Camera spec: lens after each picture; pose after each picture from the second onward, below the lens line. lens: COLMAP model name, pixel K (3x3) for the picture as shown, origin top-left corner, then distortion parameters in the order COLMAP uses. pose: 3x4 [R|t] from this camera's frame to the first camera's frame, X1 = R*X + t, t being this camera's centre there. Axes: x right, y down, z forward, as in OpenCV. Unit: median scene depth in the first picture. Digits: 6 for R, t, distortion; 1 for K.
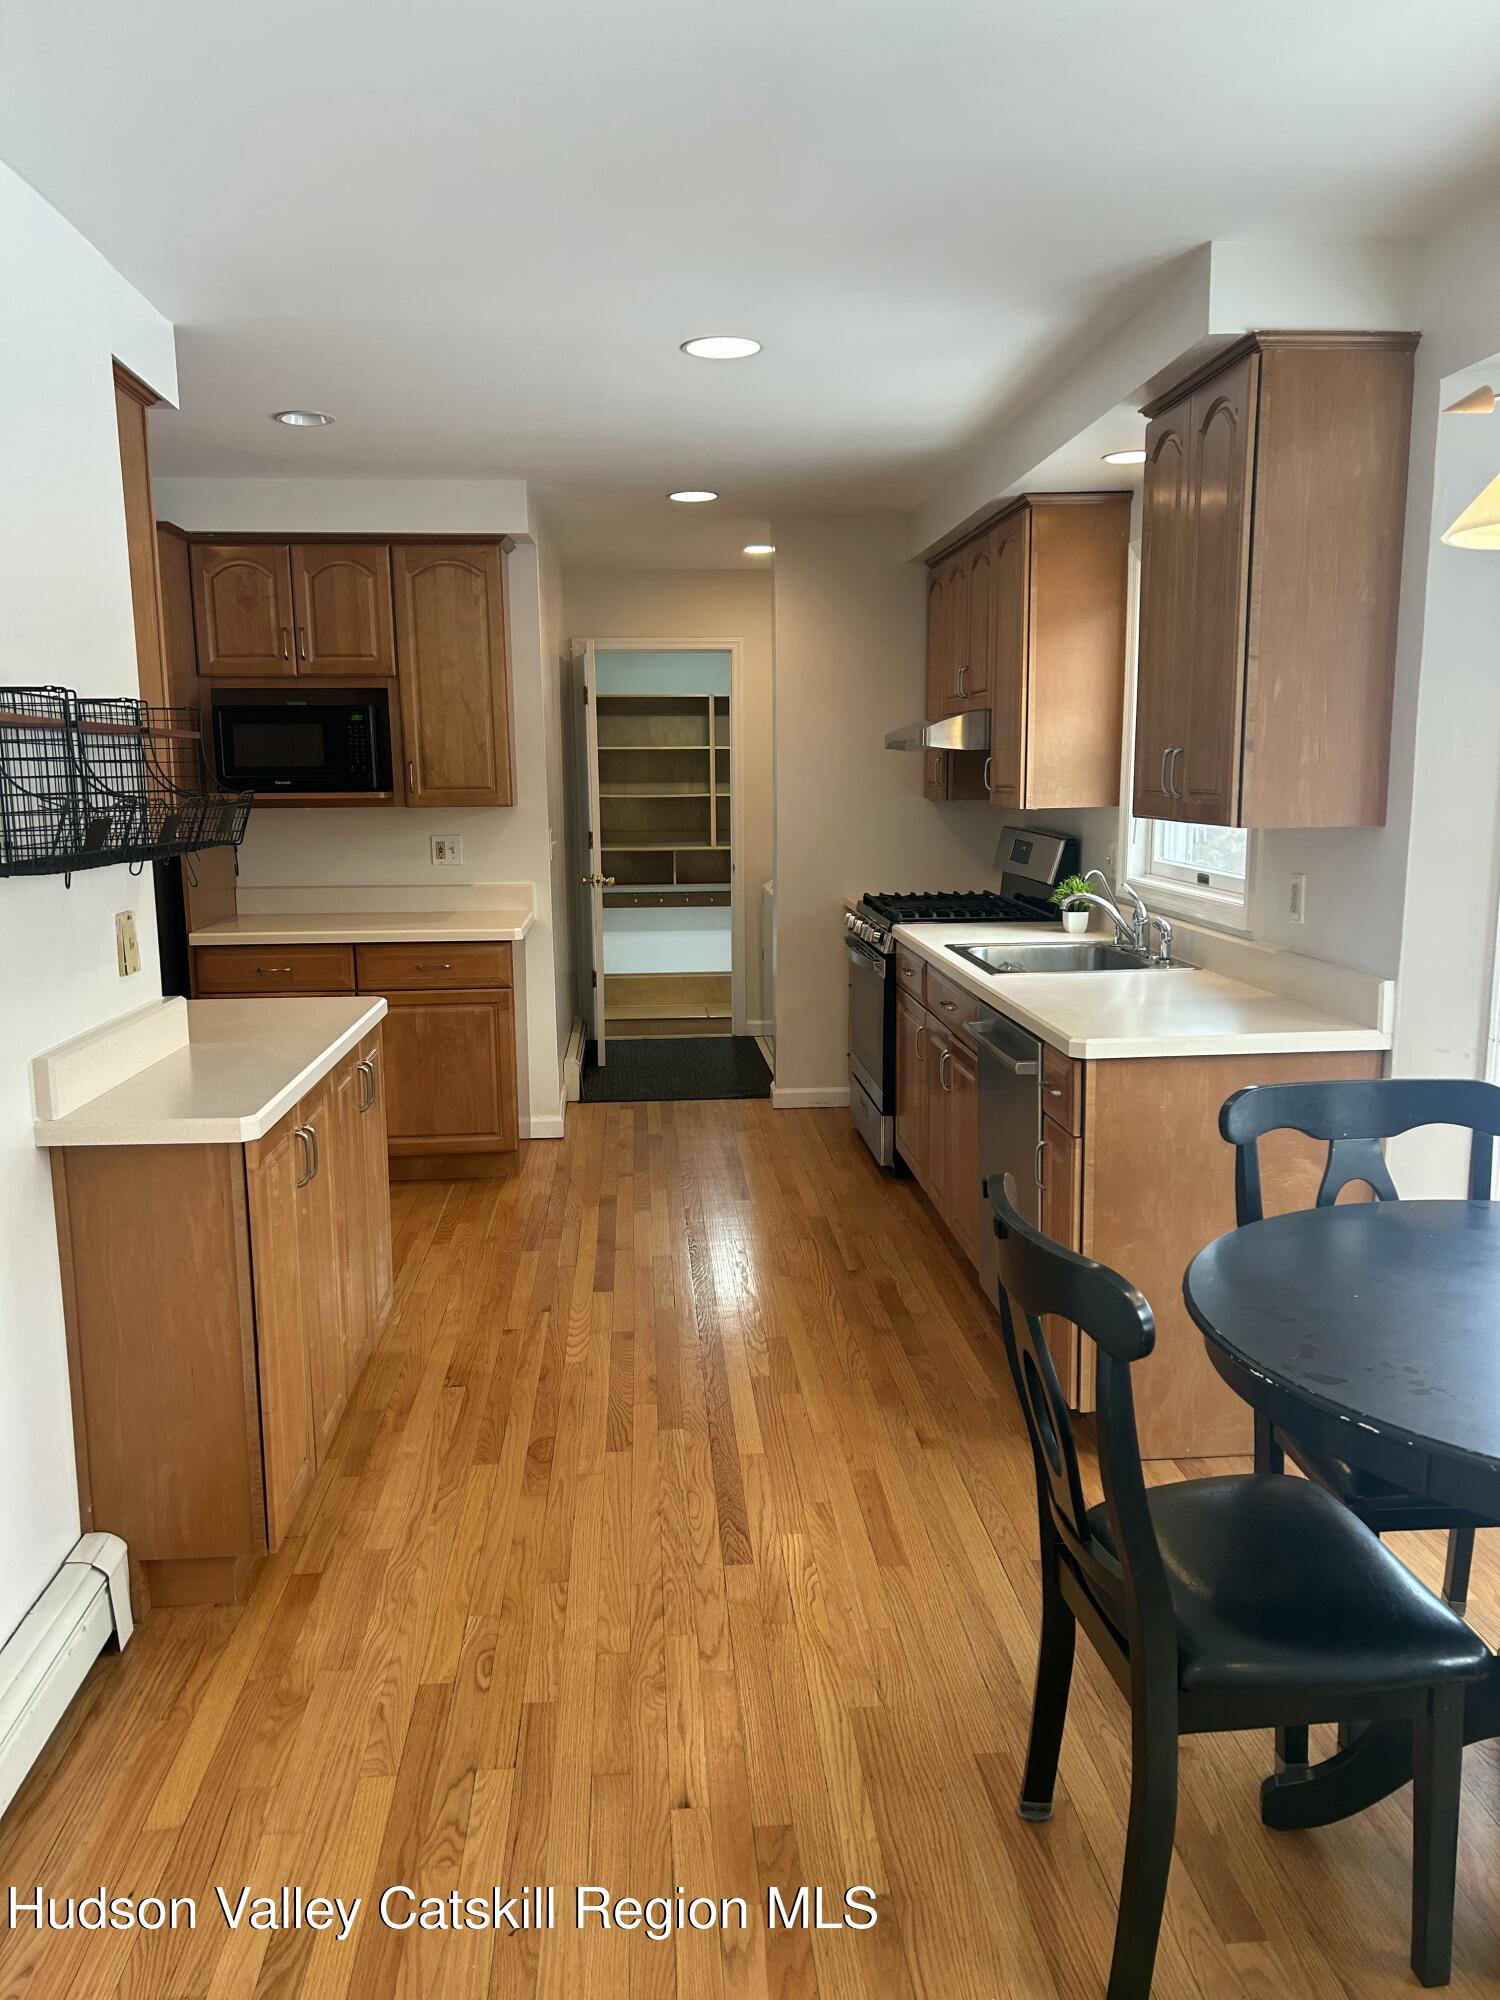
lens RADIAL K [[1505.0, 0, 737.6], [0, 1505.0, 1029.2], [0, 0, 1]] dist [0.058795, -0.067482]
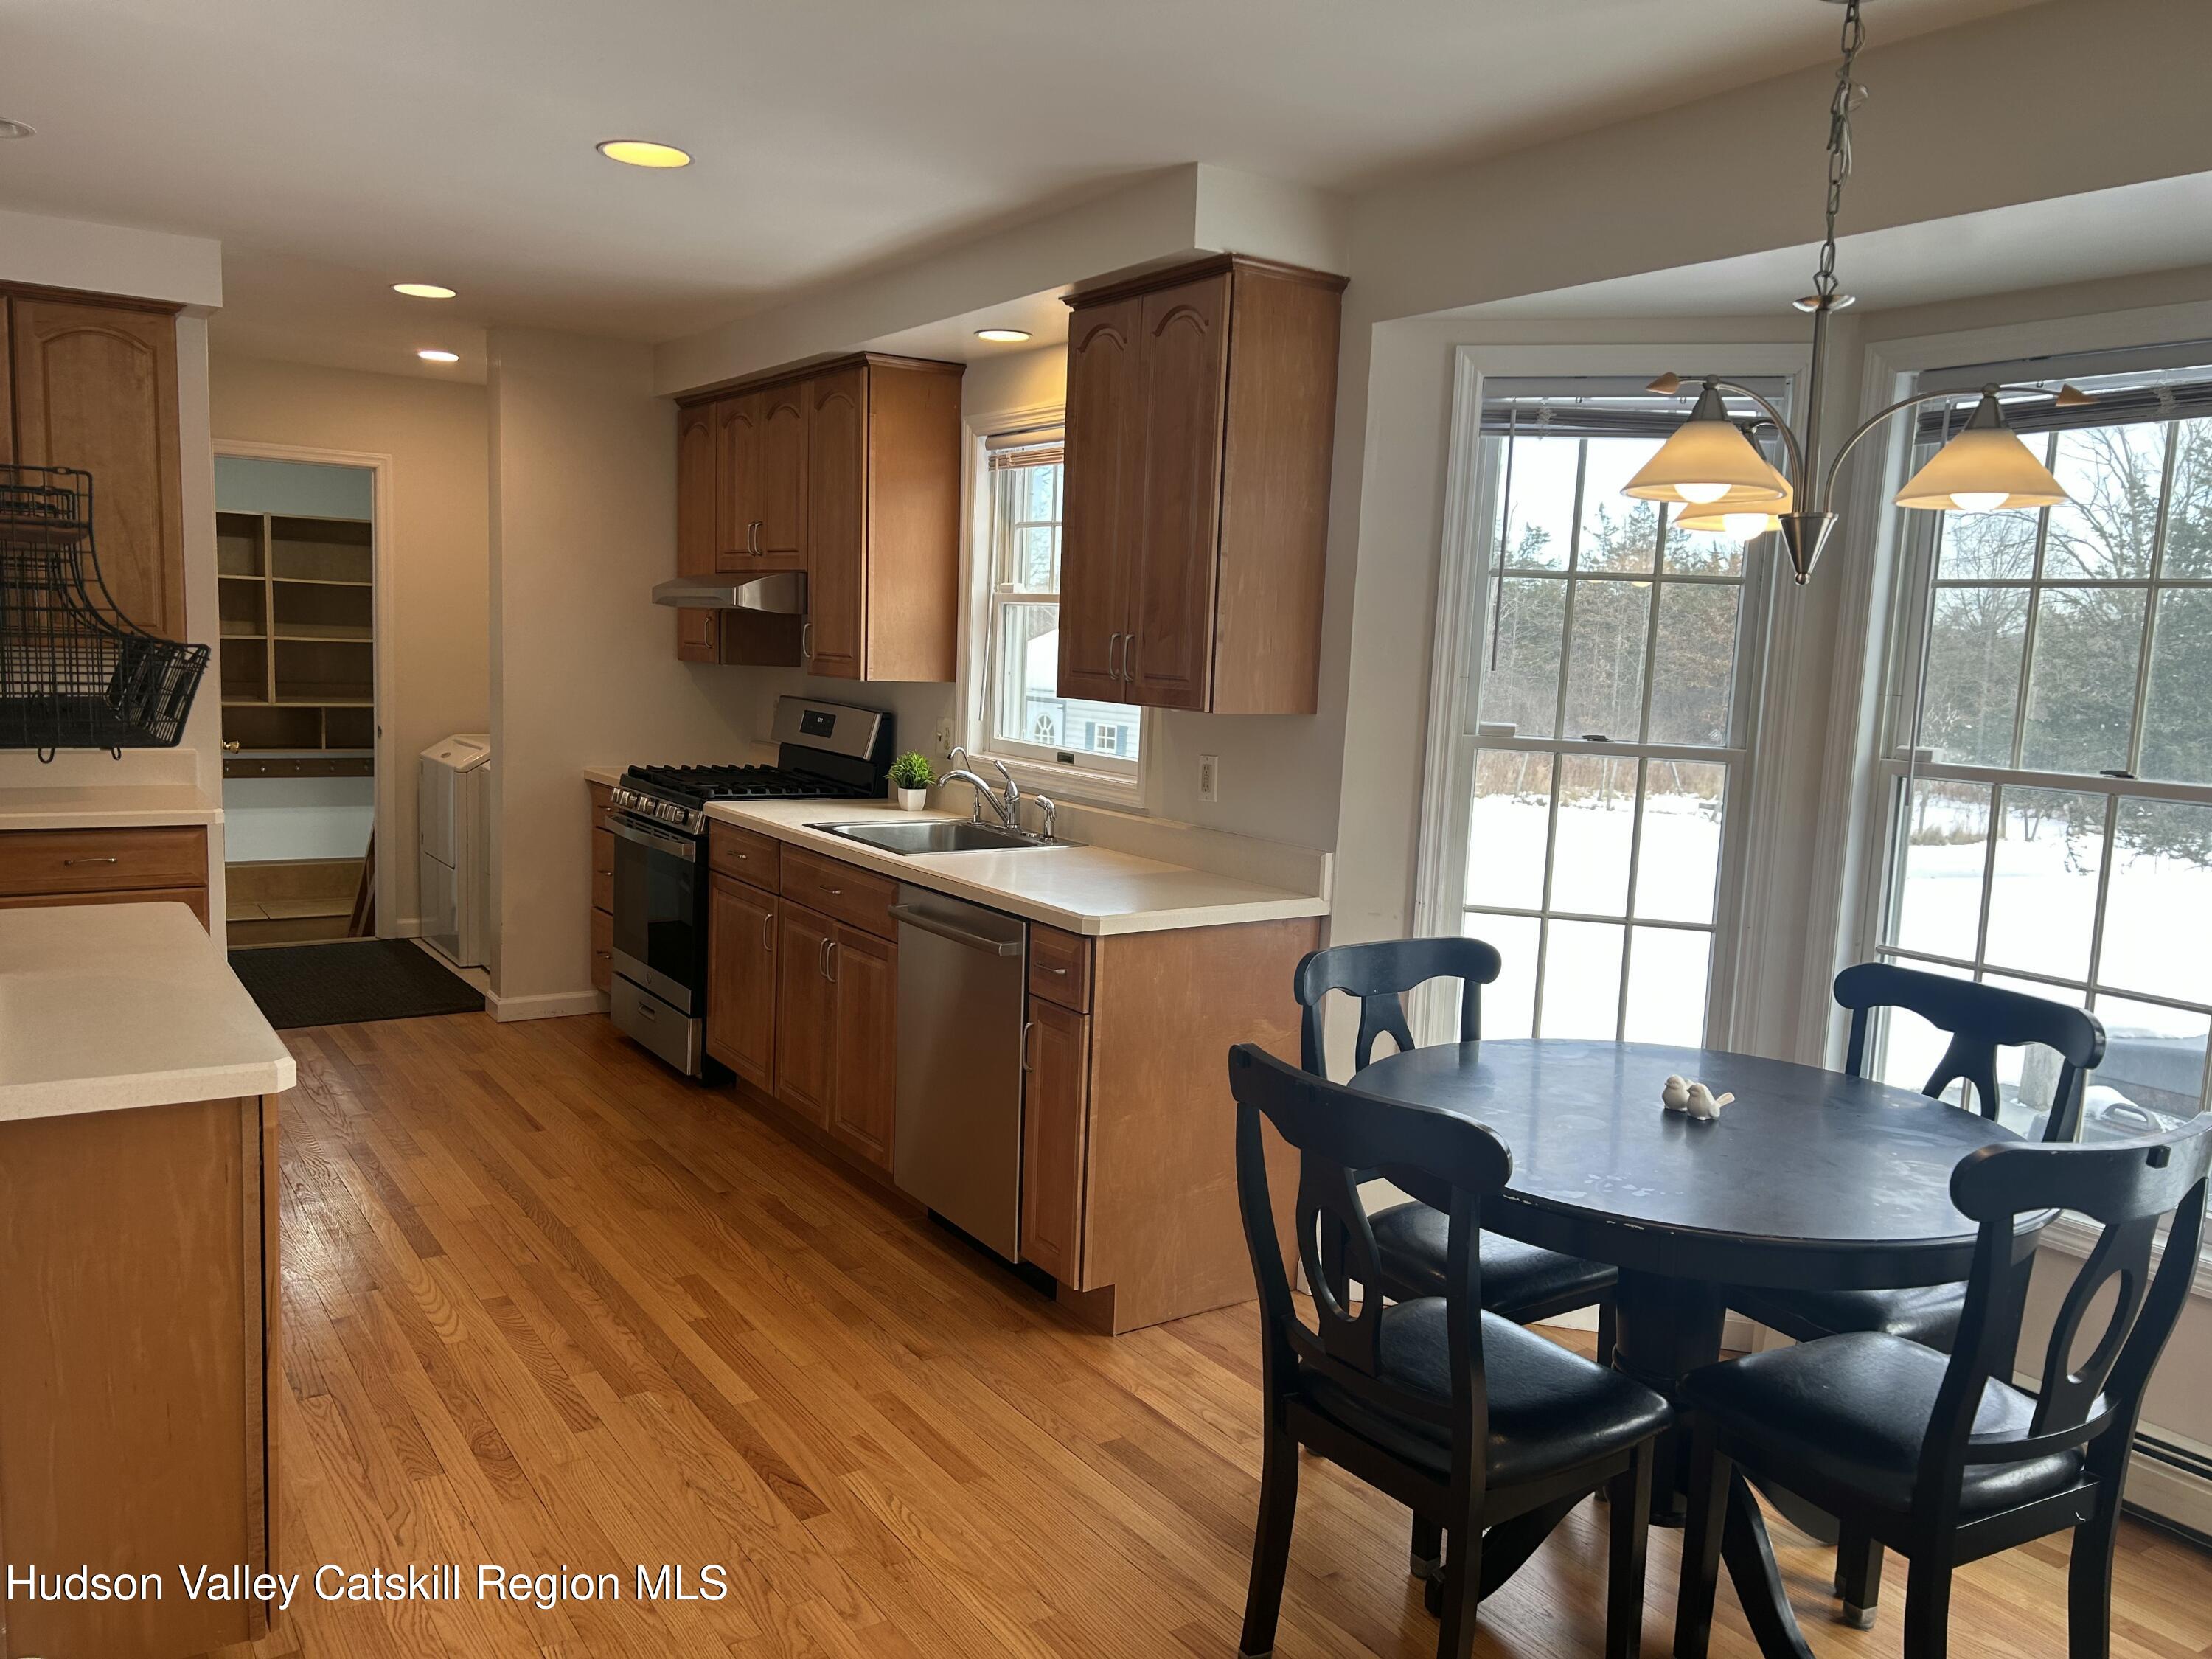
lens RADIAL K [[1664.5, 0, 1137.7], [0, 1664.5, 859.8], [0, 0, 1]] dist [0.058795, -0.067482]
pose [[0.858996, -0.023083, 0.511461, -0.231816], [0.039647, 0.998982, -0.021501, -0.004698], [-0.510444, 0.038748, 0.859037, 0.021977]]
